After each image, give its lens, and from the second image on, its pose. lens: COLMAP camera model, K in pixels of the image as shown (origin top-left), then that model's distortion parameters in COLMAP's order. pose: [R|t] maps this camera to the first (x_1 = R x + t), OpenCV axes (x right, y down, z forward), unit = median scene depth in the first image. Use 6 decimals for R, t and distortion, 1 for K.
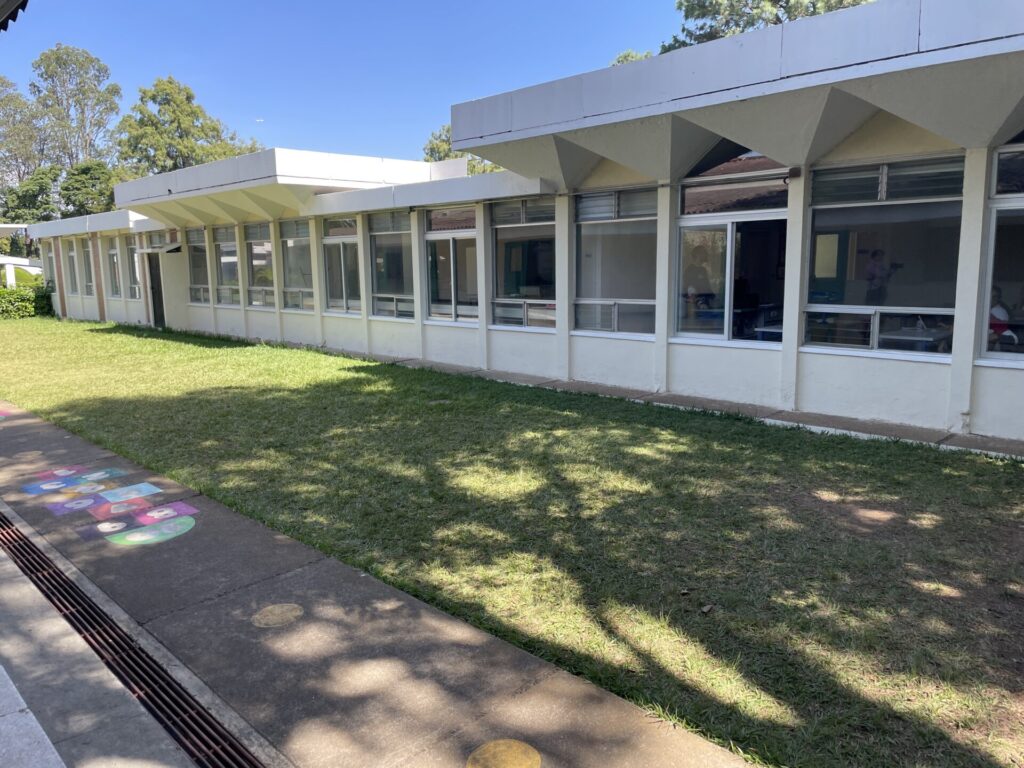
lens RADIAL K [[761.2, 0, 512.8], [0, 761.2, 378.8], [0, 0, 1]] dist [0.089024, -0.121921]
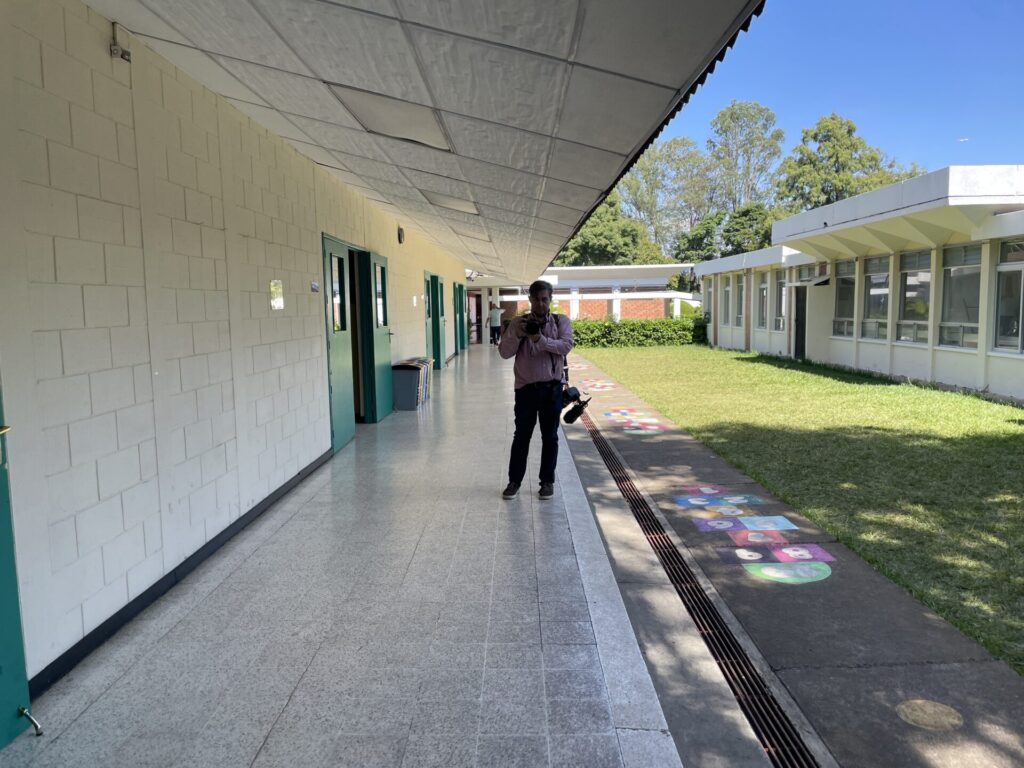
lens RADIAL K [[761.2, 0, 512.8], [0, 761.2, 378.8], [0, 0, 1]] dist [0.089024, -0.121921]
pose [[0.711486, 0.071462, -0.699057, -0.028256], [-0.100952, 0.994891, -0.001042, -0.003048], [0.695411, 0.071313, 0.715065, 0.027553]]
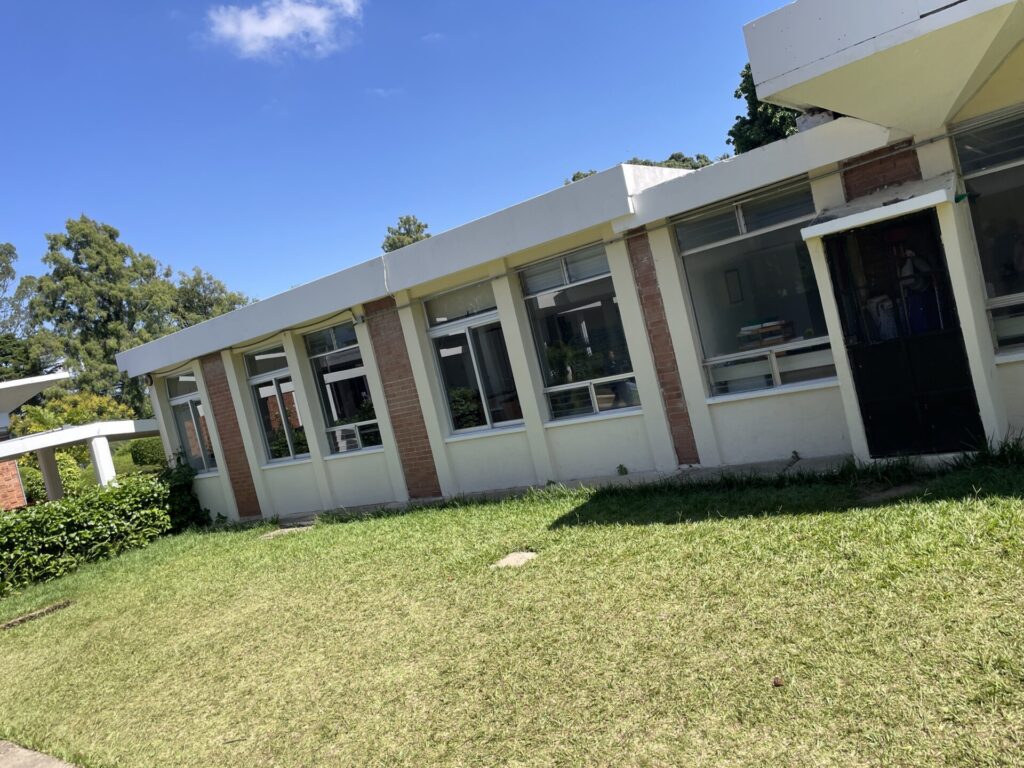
lens RADIAL K [[808.0, 0, 511.8], [0, 808.0, 358.5], [0, 0, 1]] dist [-0.002739, -0.002908]
pose [[0.969882, -0.209706, 0.123904, -0.459130], [0.226686, 0.963240, -0.144162, -0.065561], [-0.089117, 0.167907, 0.981766, 0.481915]]
